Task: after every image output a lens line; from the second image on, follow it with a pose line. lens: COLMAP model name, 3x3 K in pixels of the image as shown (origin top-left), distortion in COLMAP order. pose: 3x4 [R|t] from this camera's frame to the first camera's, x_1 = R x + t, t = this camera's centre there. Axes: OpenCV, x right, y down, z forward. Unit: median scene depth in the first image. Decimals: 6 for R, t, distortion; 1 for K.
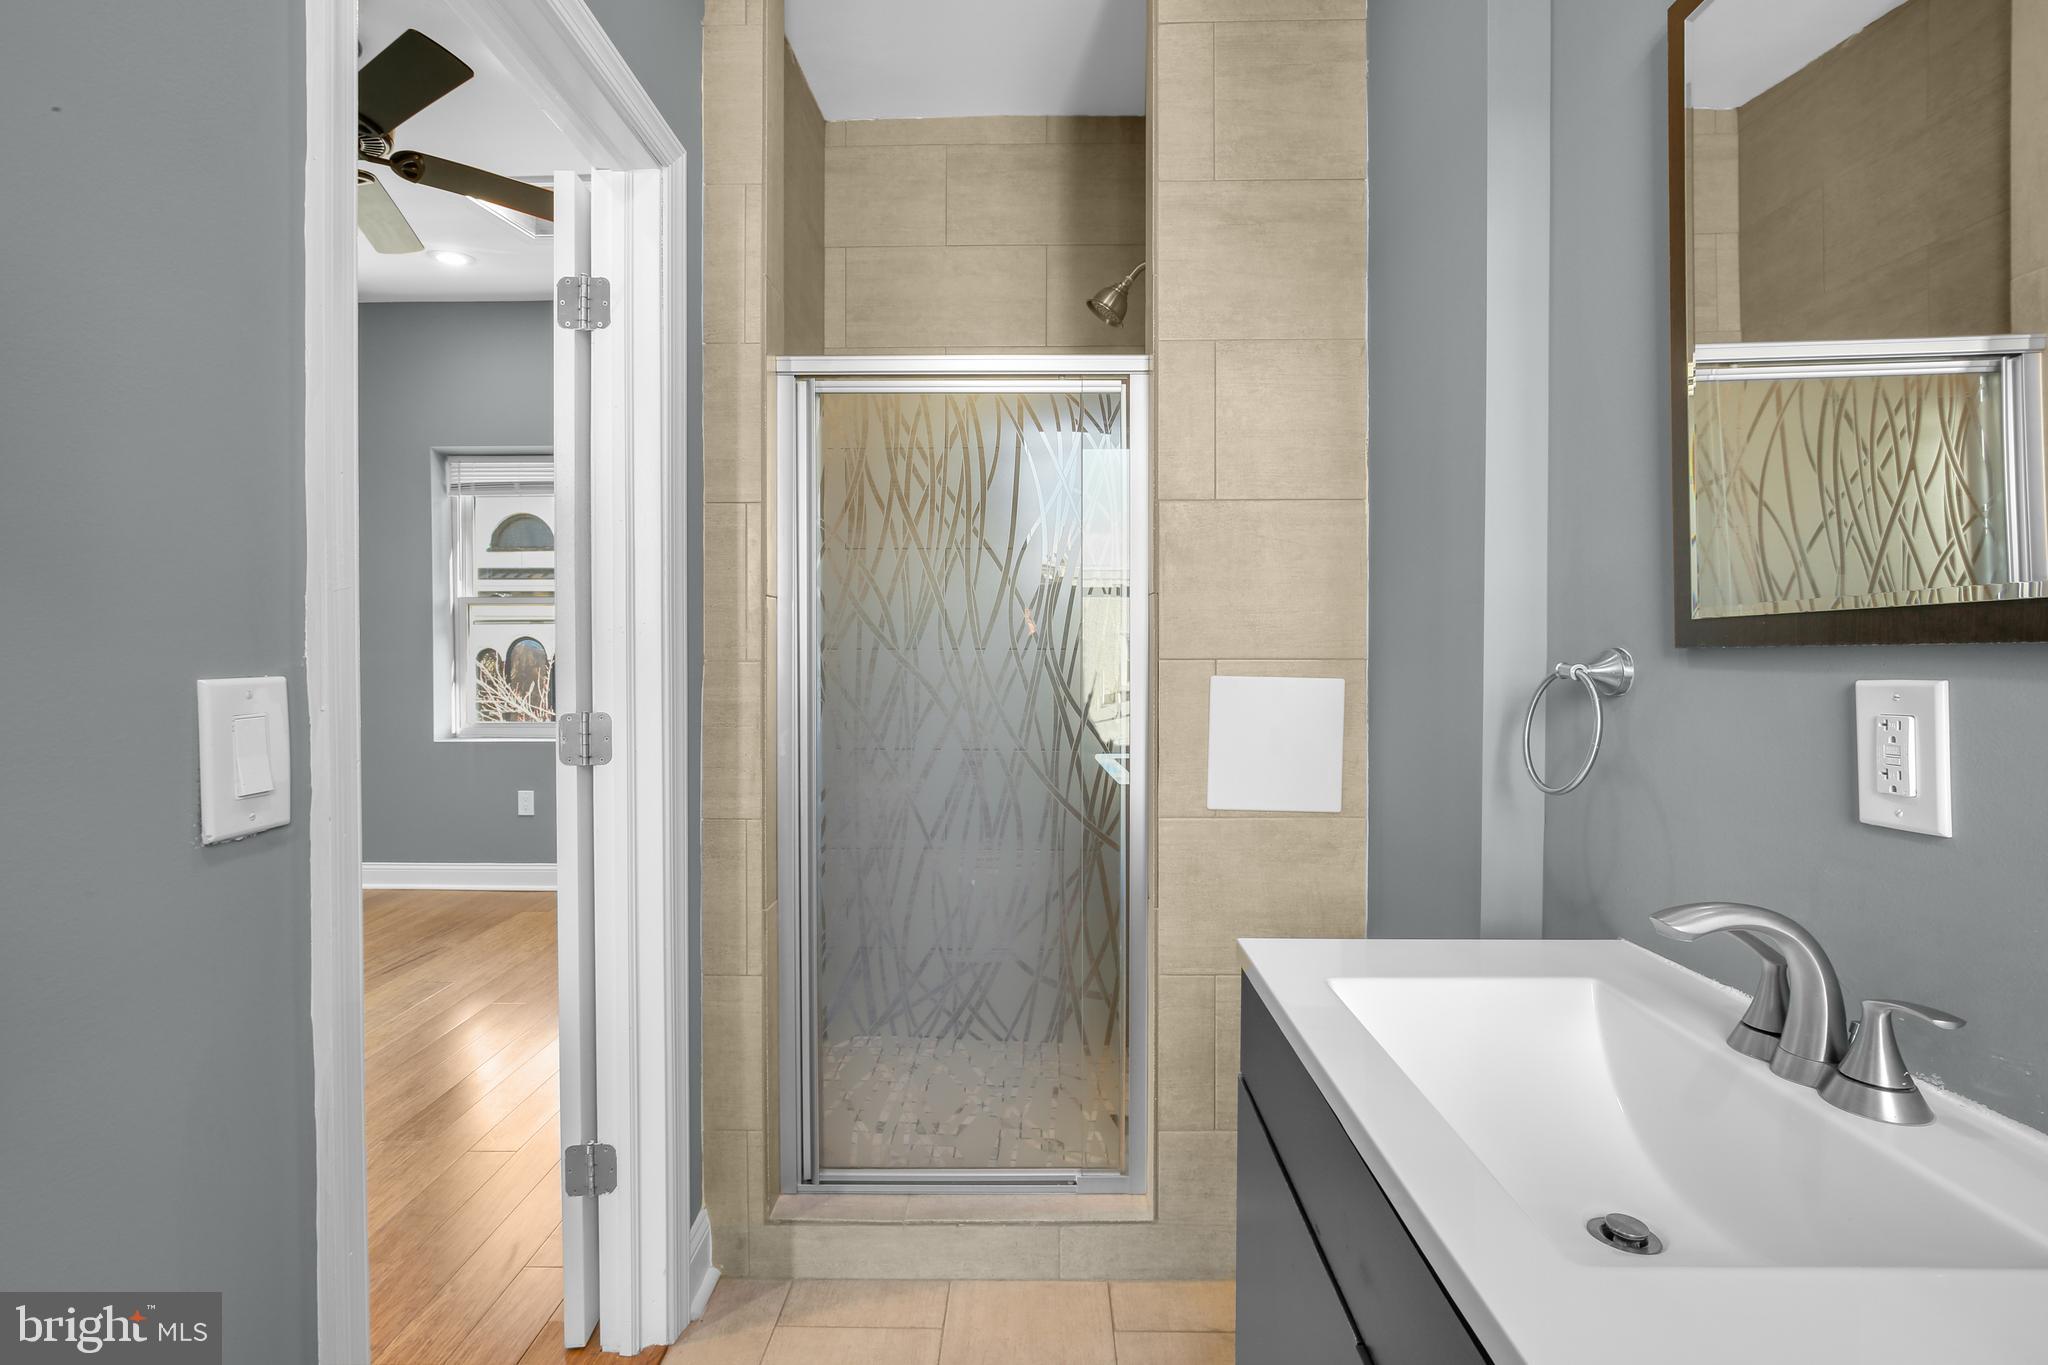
lens RADIAL K [[961.9, 0, 1024.0], [0, 961.9, 682.5], [0, 0, 1]] dist [-0.020211, 0.000407]
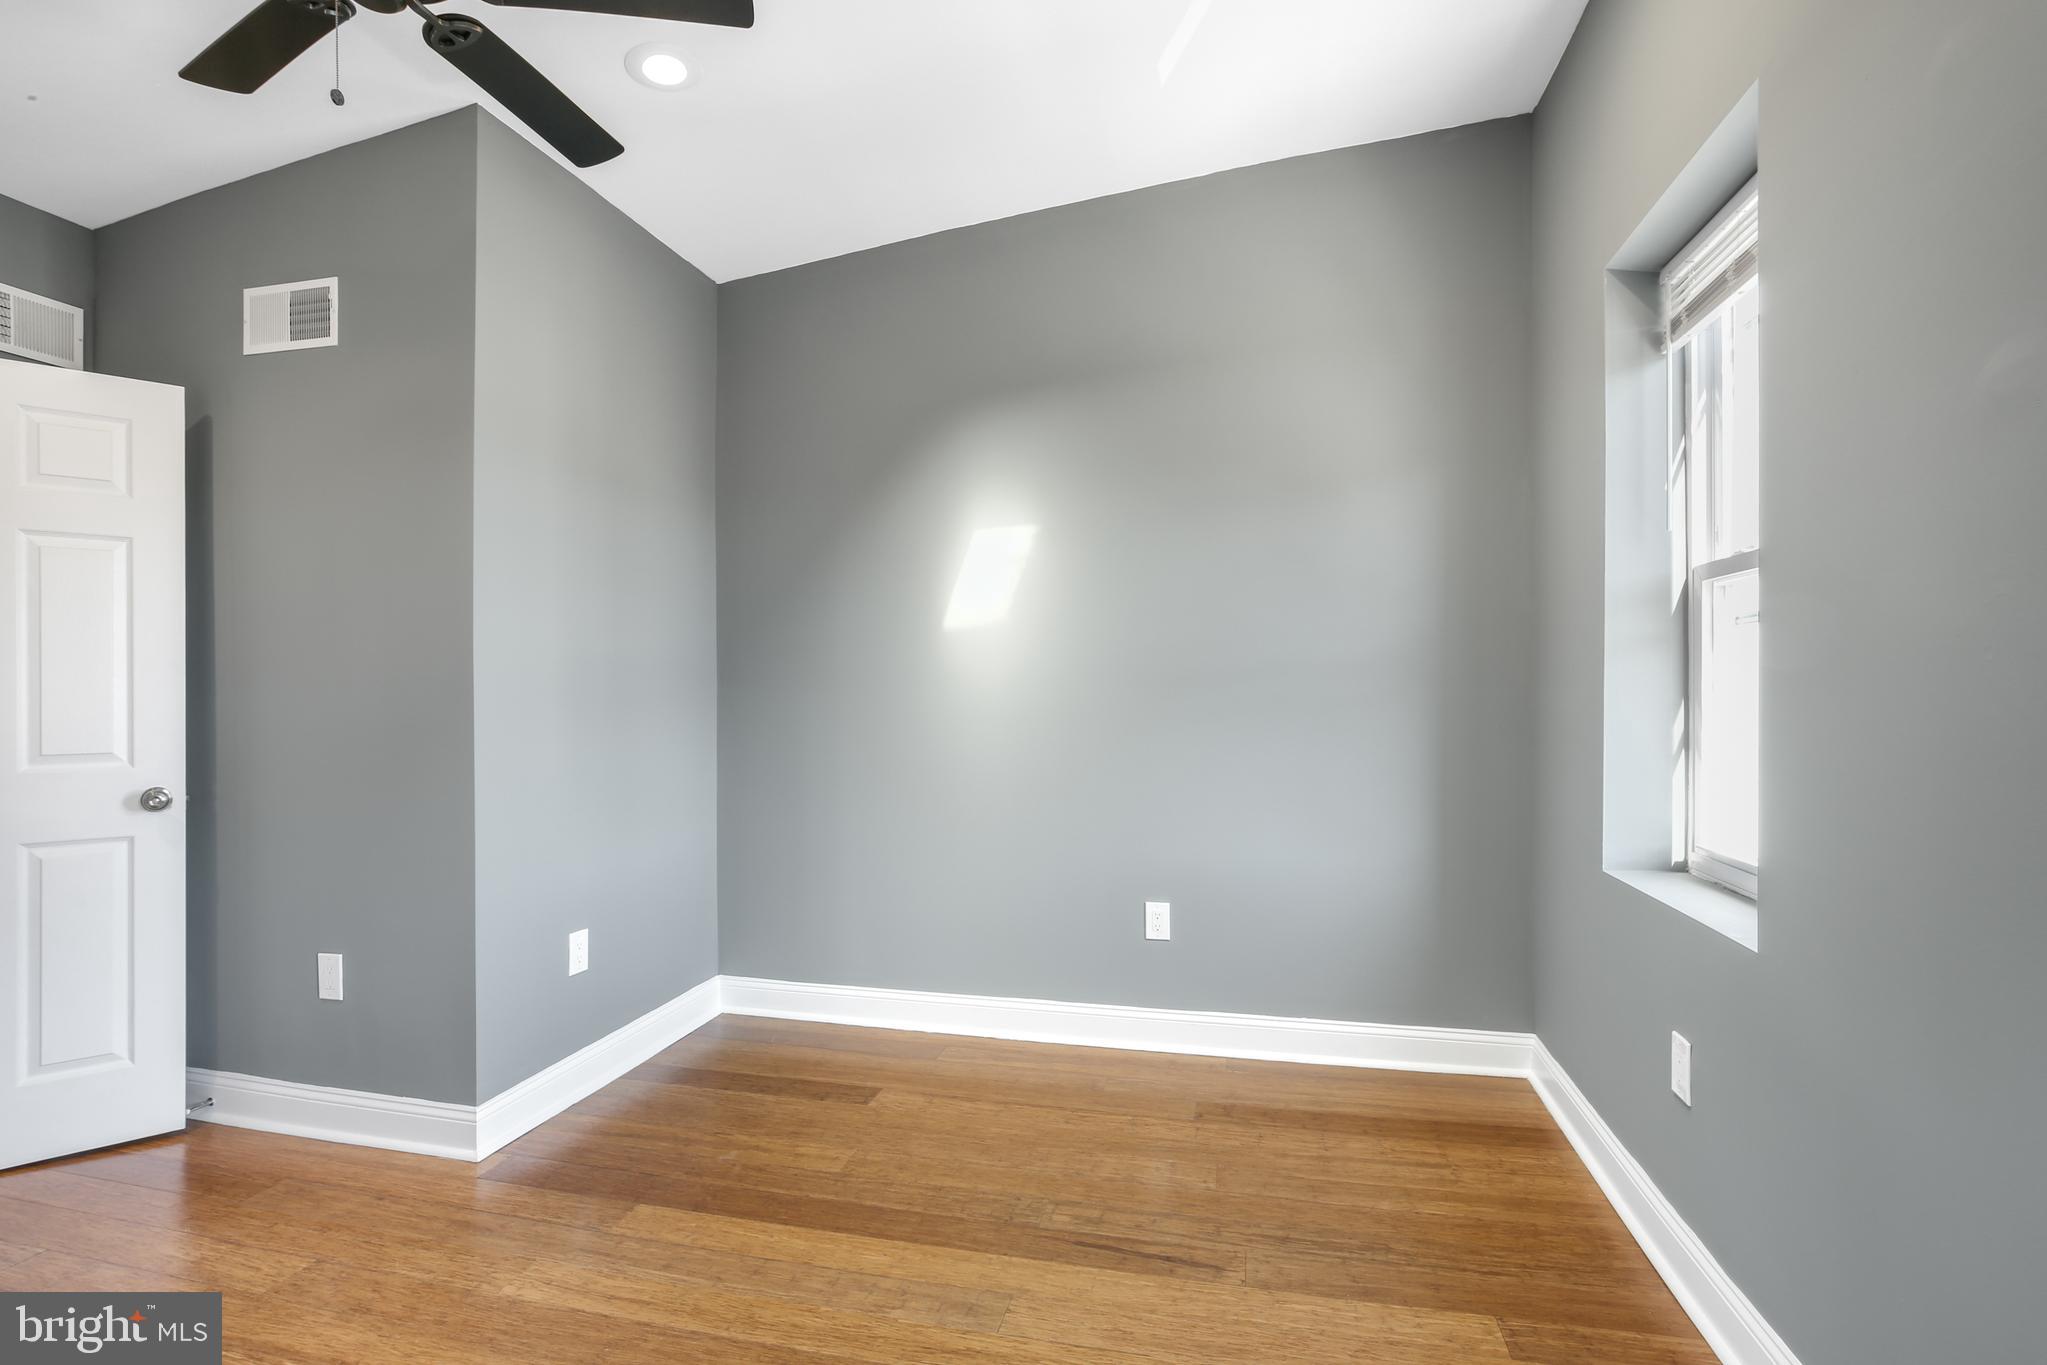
lens RADIAL K [[988.0, 0, 1023.5], [0, 988.0, 682.5], [0, 0, 1]] dist [-0.002352, -0.000261]
pose [[-0.216033, 0.007563, -0.976357, -0.153357], [-0.030504, 0.999430, 0.014491, -0.079888], [0.975909, 0.032914, -0.215679, 2.030417]]
